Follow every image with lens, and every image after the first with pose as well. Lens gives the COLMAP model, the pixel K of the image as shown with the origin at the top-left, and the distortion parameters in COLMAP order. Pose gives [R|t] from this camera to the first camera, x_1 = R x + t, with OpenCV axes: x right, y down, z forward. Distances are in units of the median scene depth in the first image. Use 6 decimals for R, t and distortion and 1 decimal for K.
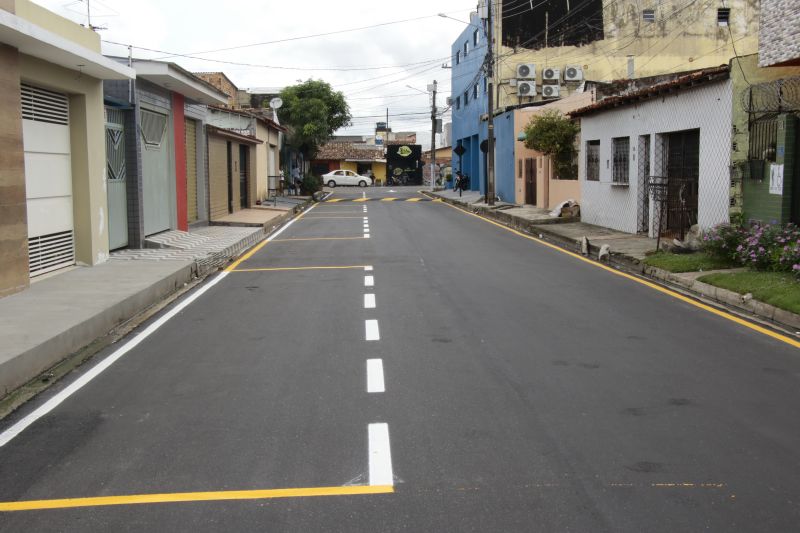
lens RADIAL K [[988.6, 0, 404.4], [0, 988.6, 265.9], [0, 0, 1]] dist [0.023304, 0.000000]
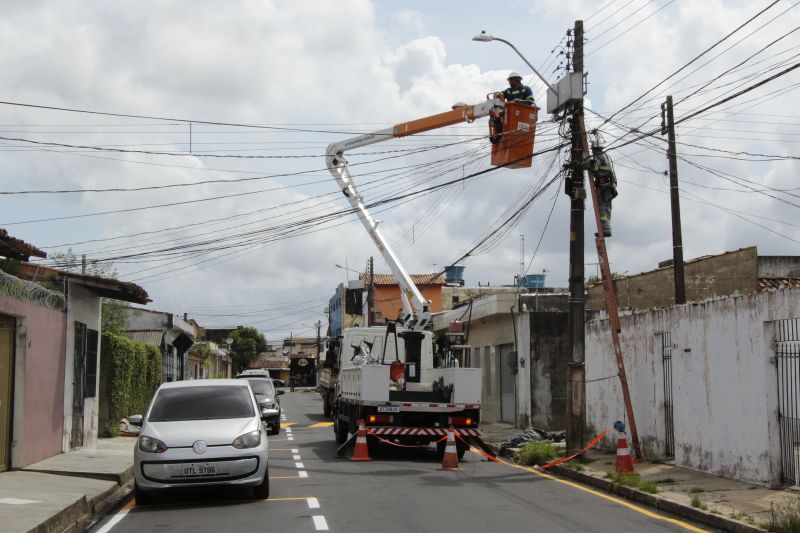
lens RADIAL K [[1264.7, 0, 406.4], [0, 1264.7, 271.9], [0, 0, 1]] dist [0.074177, 0.000000]
pose [[0.997827, 0.001810, 0.065856, 0.036085], [0.009784, 0.984467, -0.175296, 0.098669], [-0.065151, 0.175560, 0.982311, -1.054728]]
